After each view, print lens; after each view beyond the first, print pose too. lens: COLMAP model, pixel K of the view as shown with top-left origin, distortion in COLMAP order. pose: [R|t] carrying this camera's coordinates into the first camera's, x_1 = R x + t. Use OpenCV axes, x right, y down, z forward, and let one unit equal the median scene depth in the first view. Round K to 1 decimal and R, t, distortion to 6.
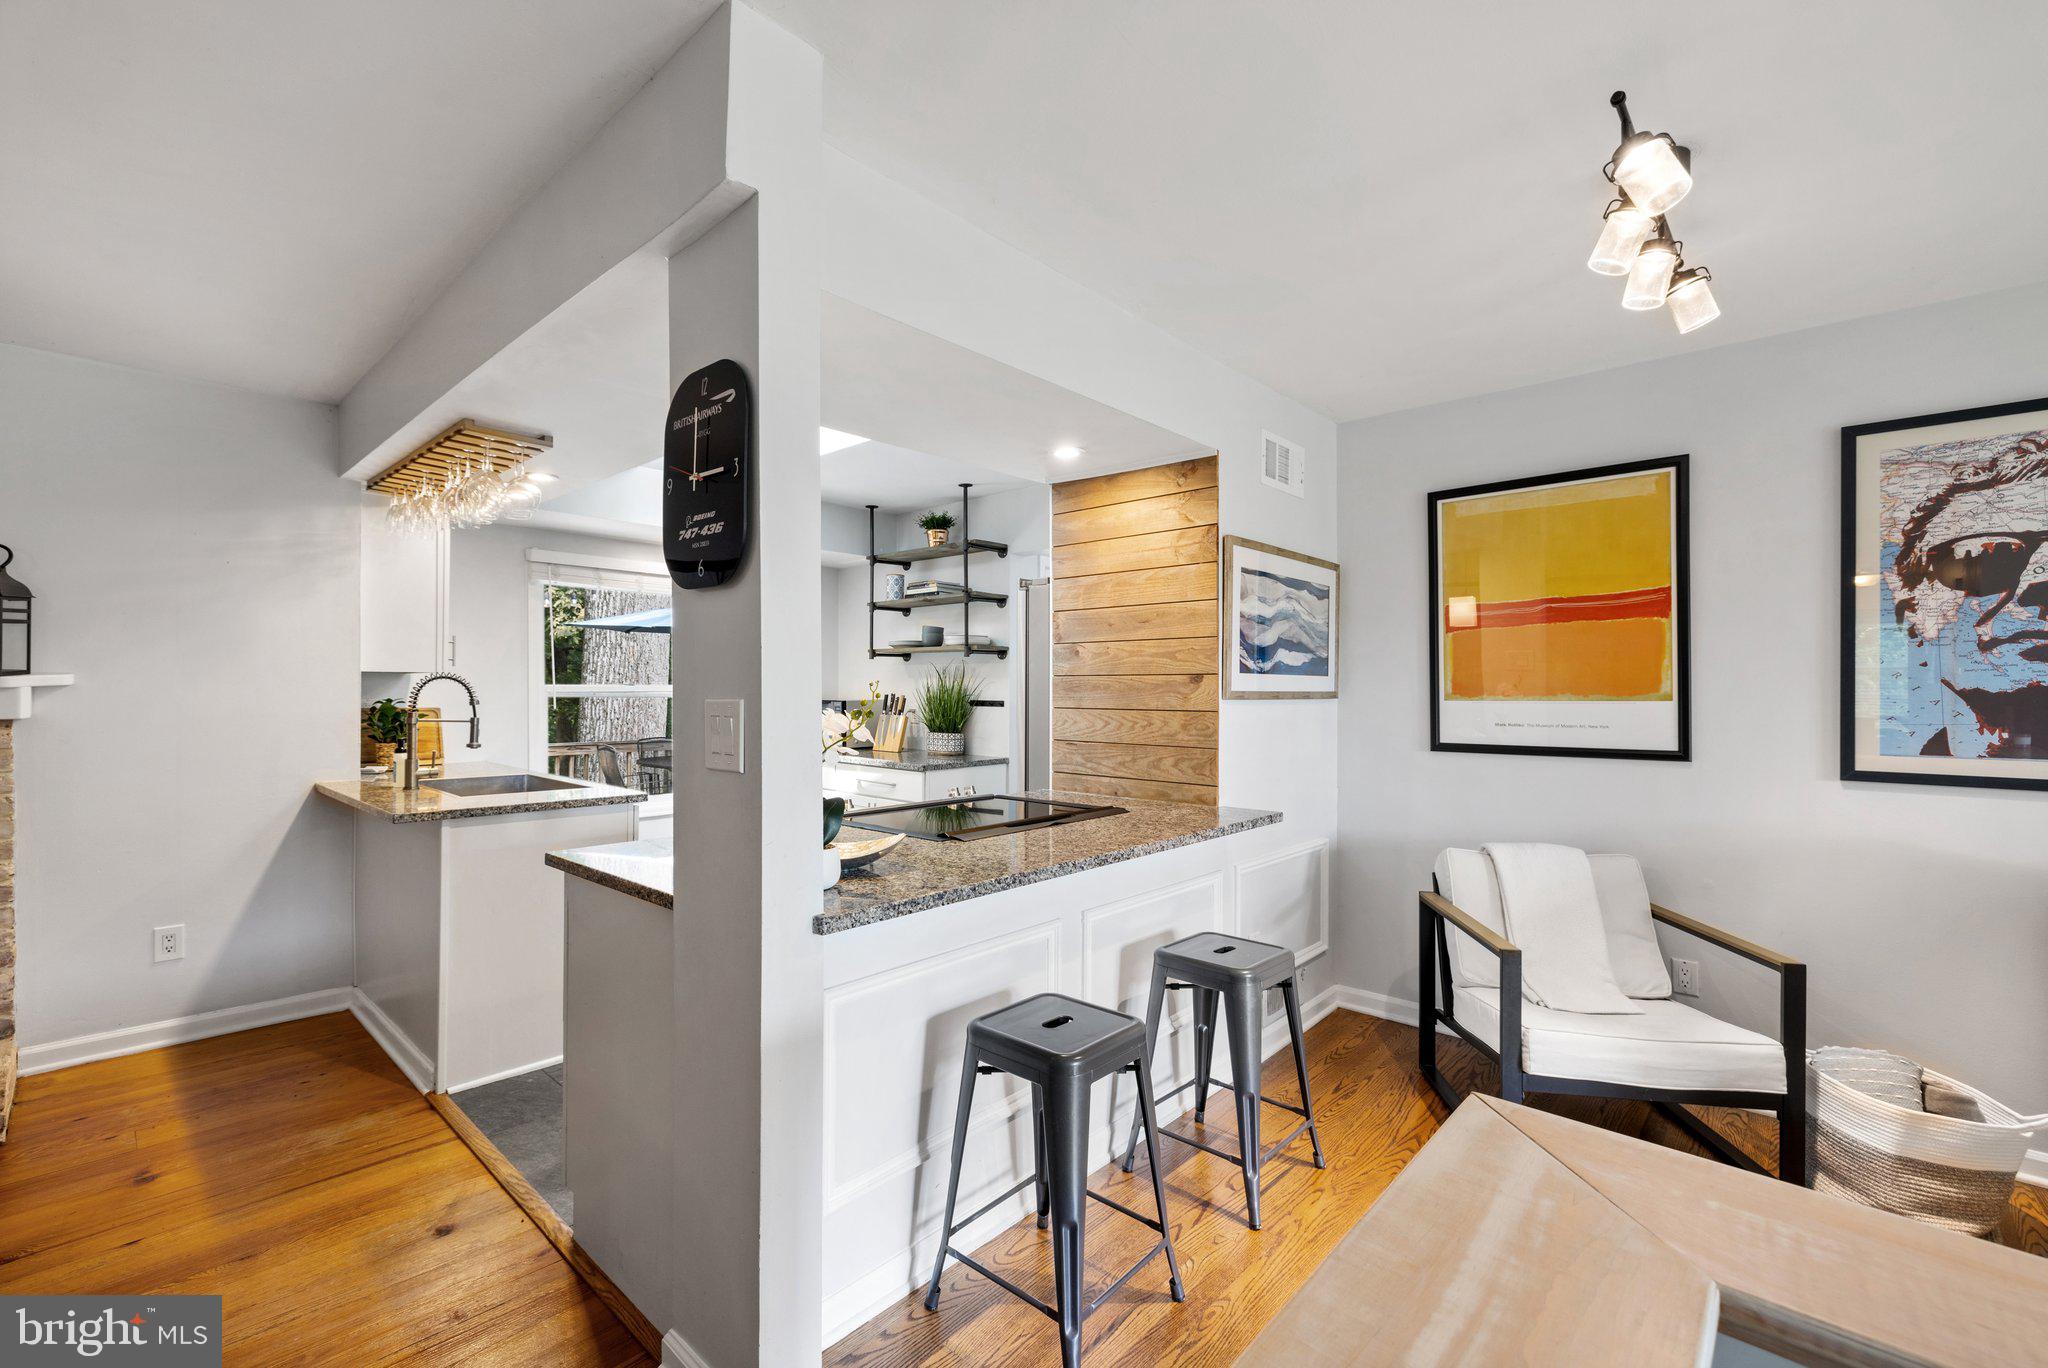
lens RADIAL K [[872.2, 0, 995.7], [0, 872.2, 689.8], [0, 0, 1]] dist [-0.001005, 0.000643]
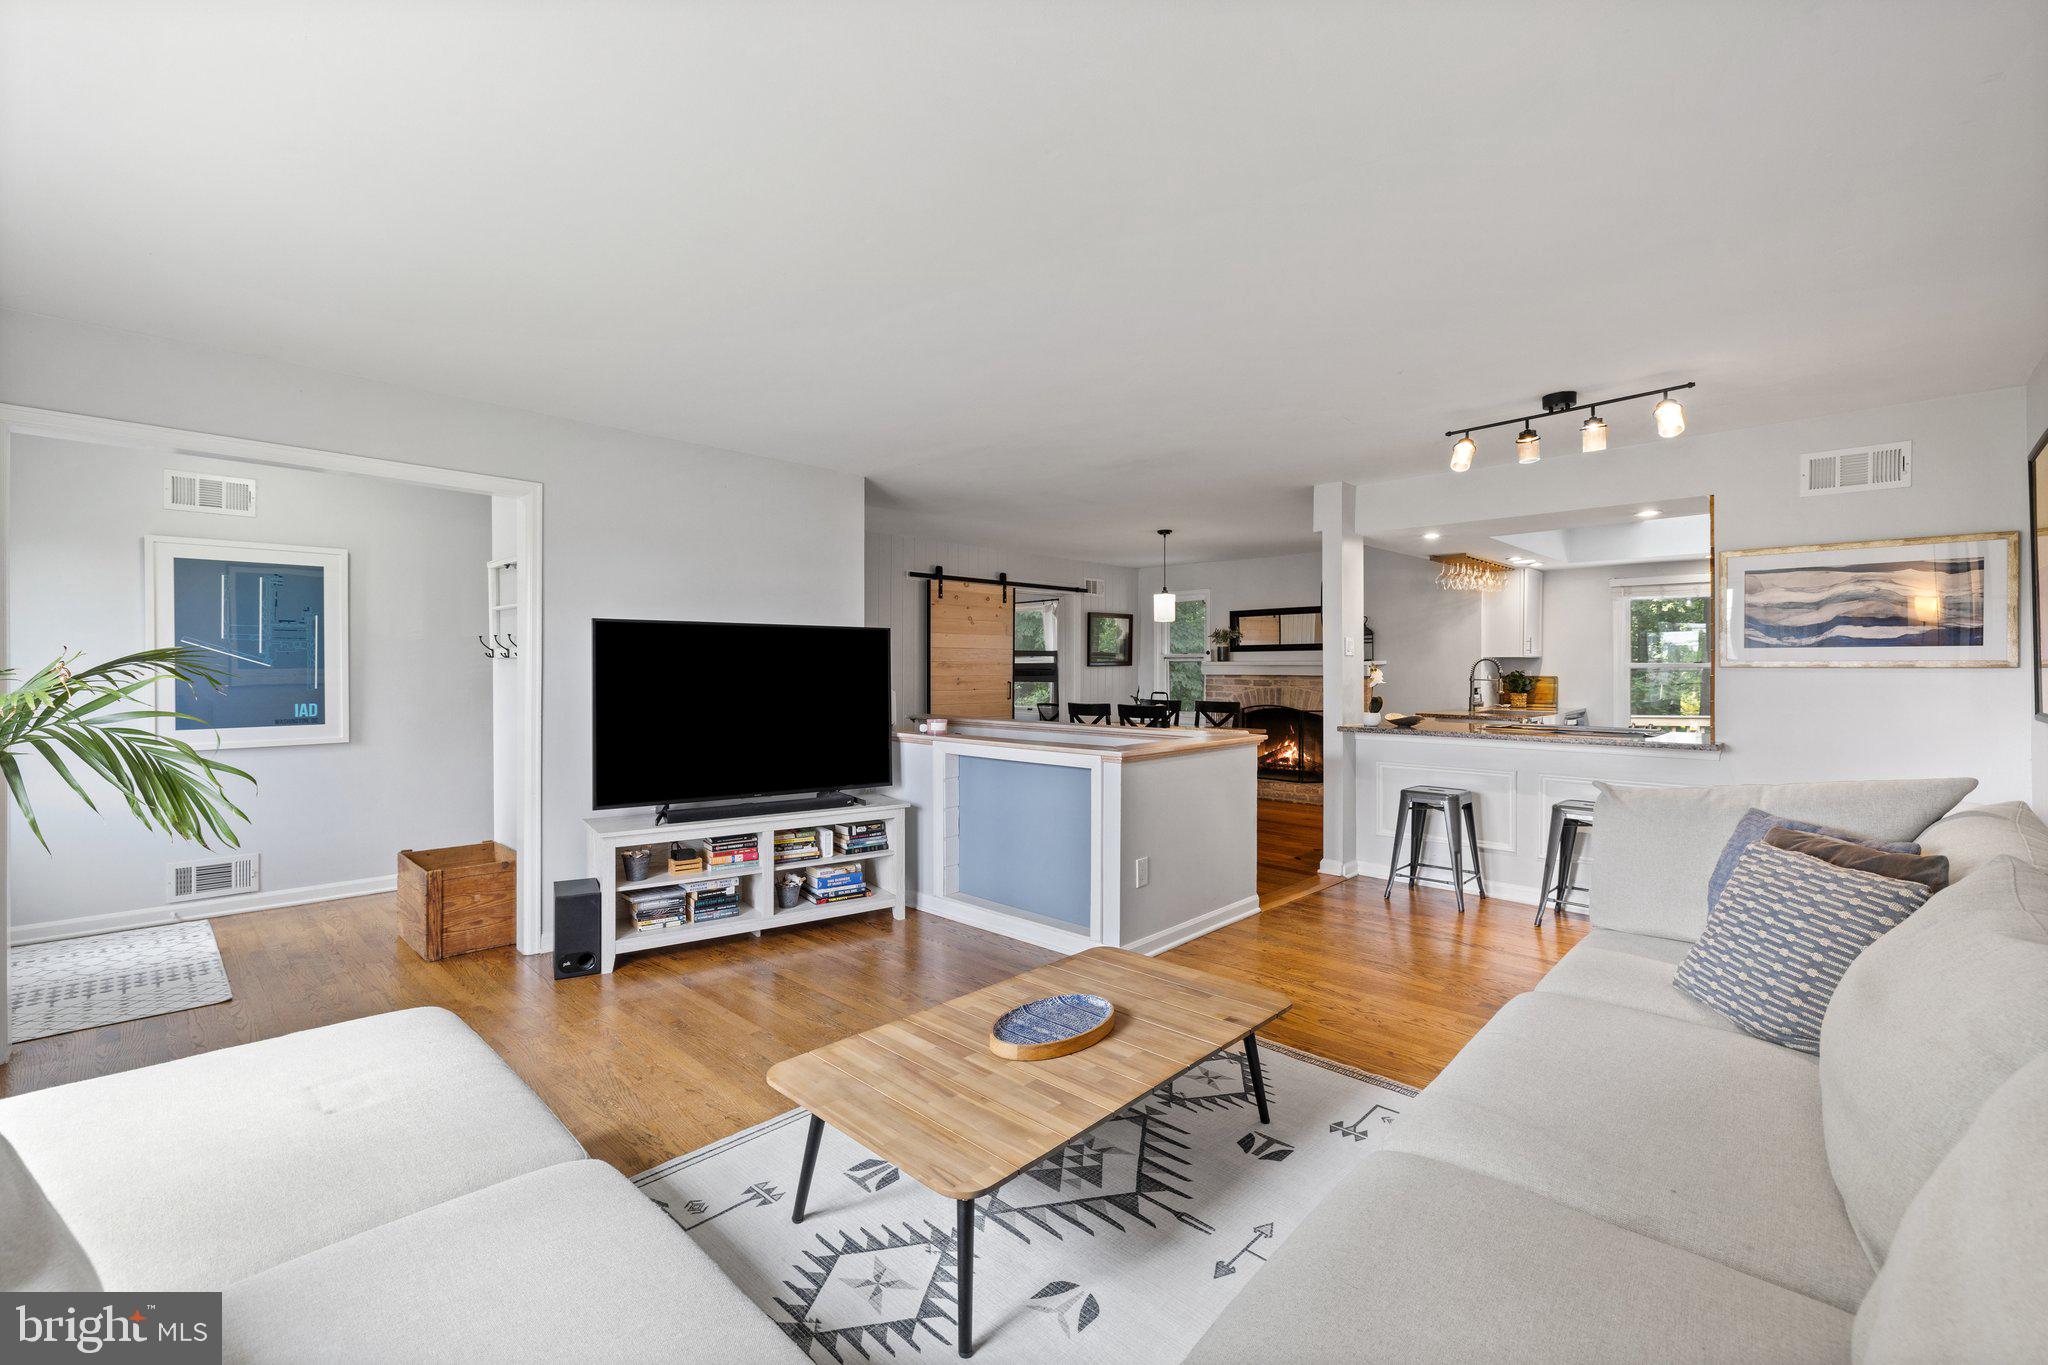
lens RADIAL K [[872.2, 0, 1002.9], [0, 872.2, 677.4], [0, 0, 1]] dist [-0.001005, 0.000643]
pose [[-0.027002, 0.005848, -0.999618, 1.662591], [-0.002889, 0.999978, 0.005929, 0.022411], [0.999631, 0.003048, -0.026984, -0.134038]]
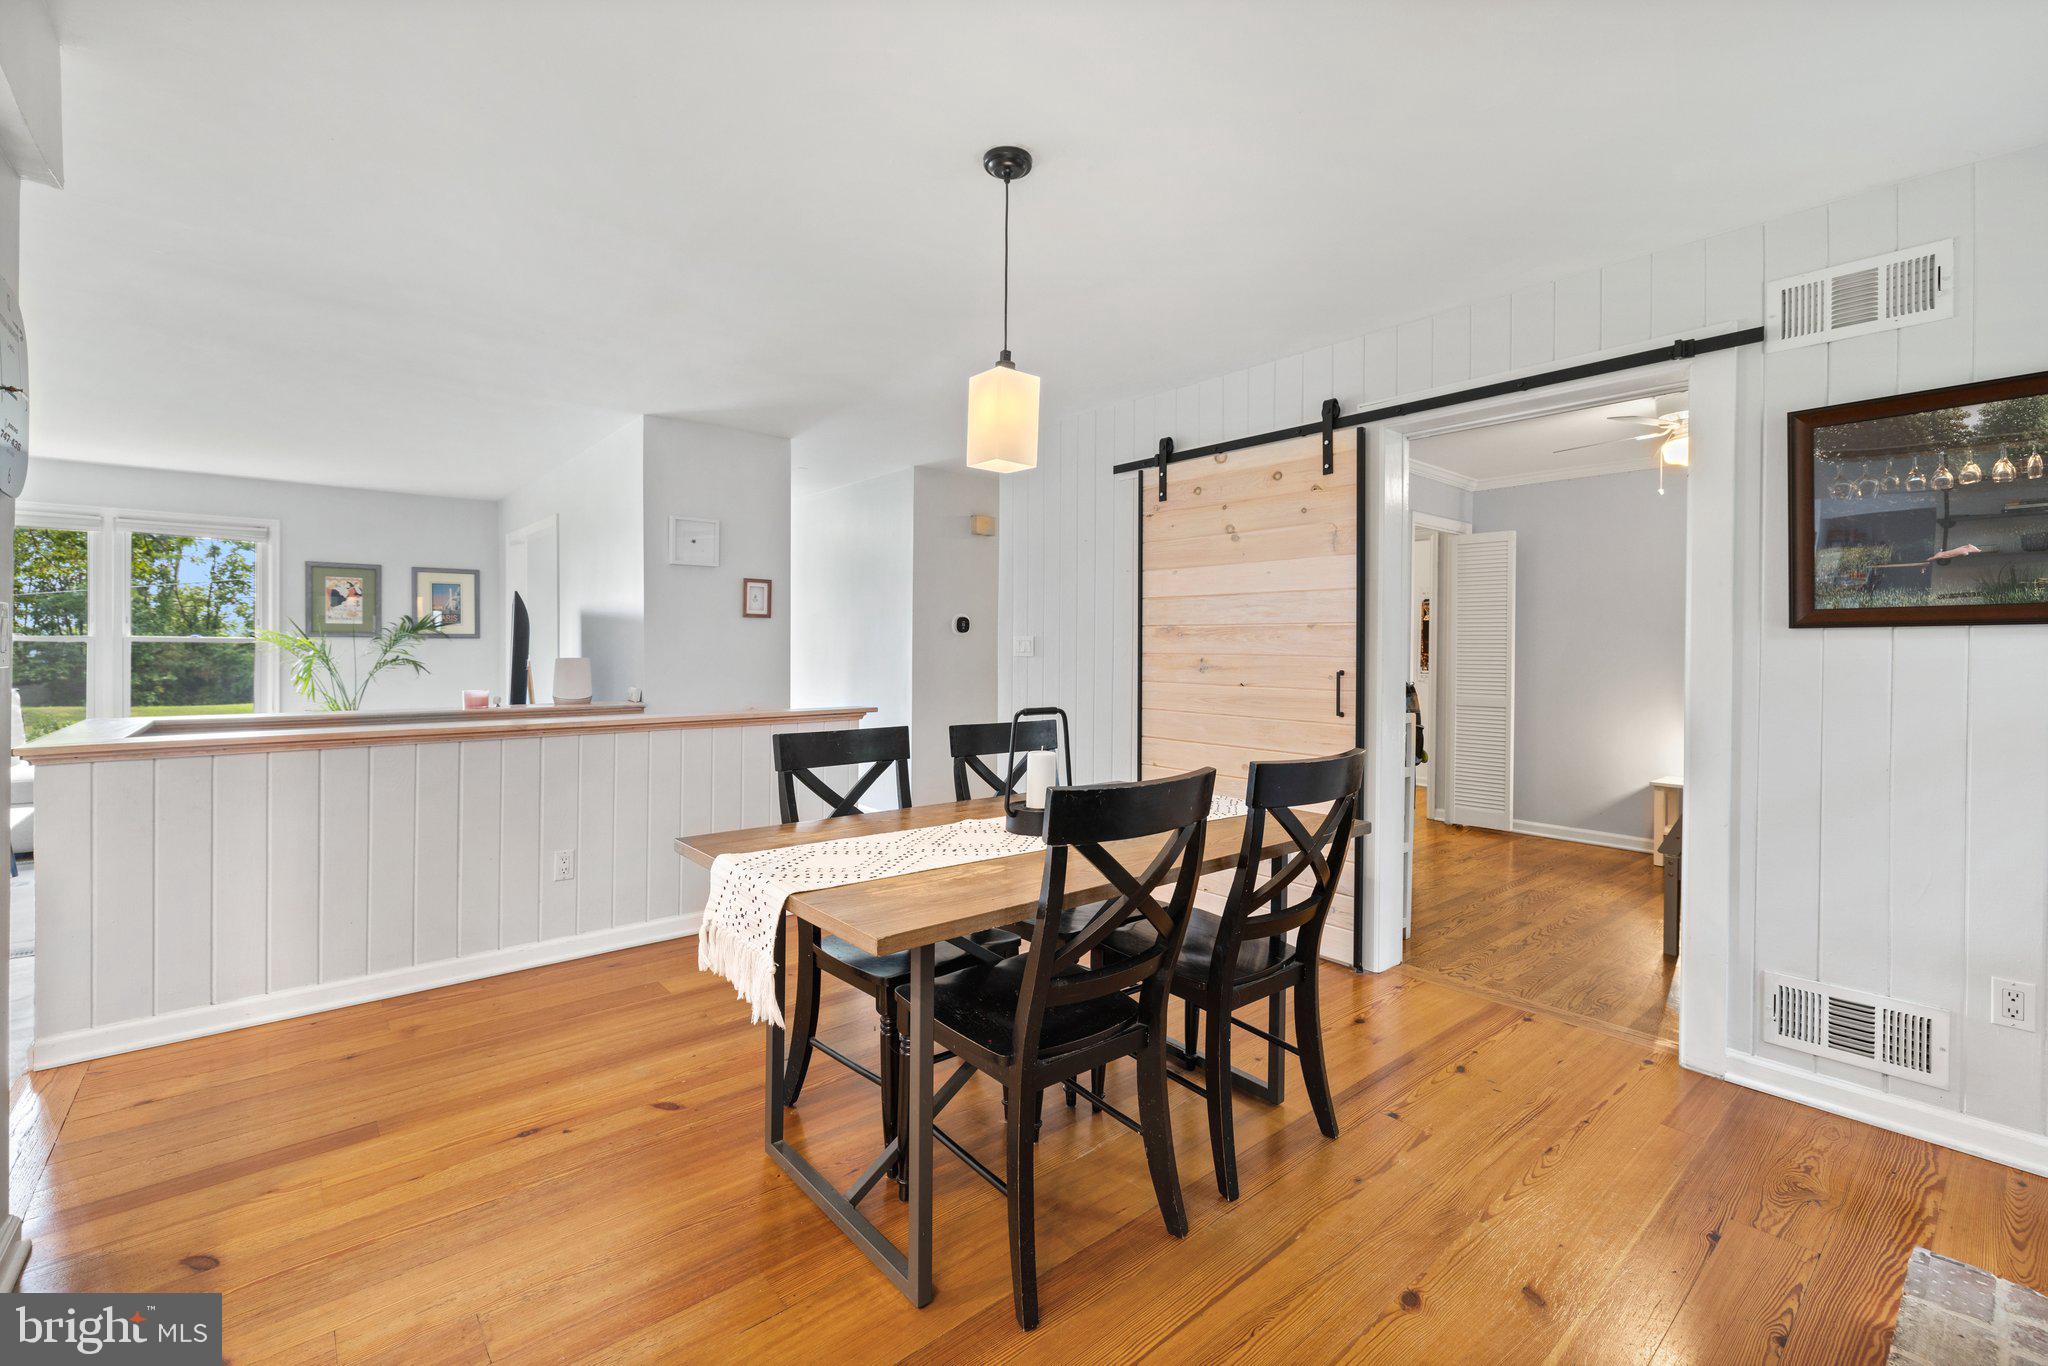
lens RADIAL K [[872.2, 0, 998.0], [0, 872.2, 655.0], [0, 0, 1]] dist [-0.001005, 0.000643]
pose [[-0.992012, -0.014313, 0.125329, -0.822663], [-0.013130, 0.999861, 0.010266, 0.026179], [-0.125459, 0.008539, -0.992062, 0.945623]]
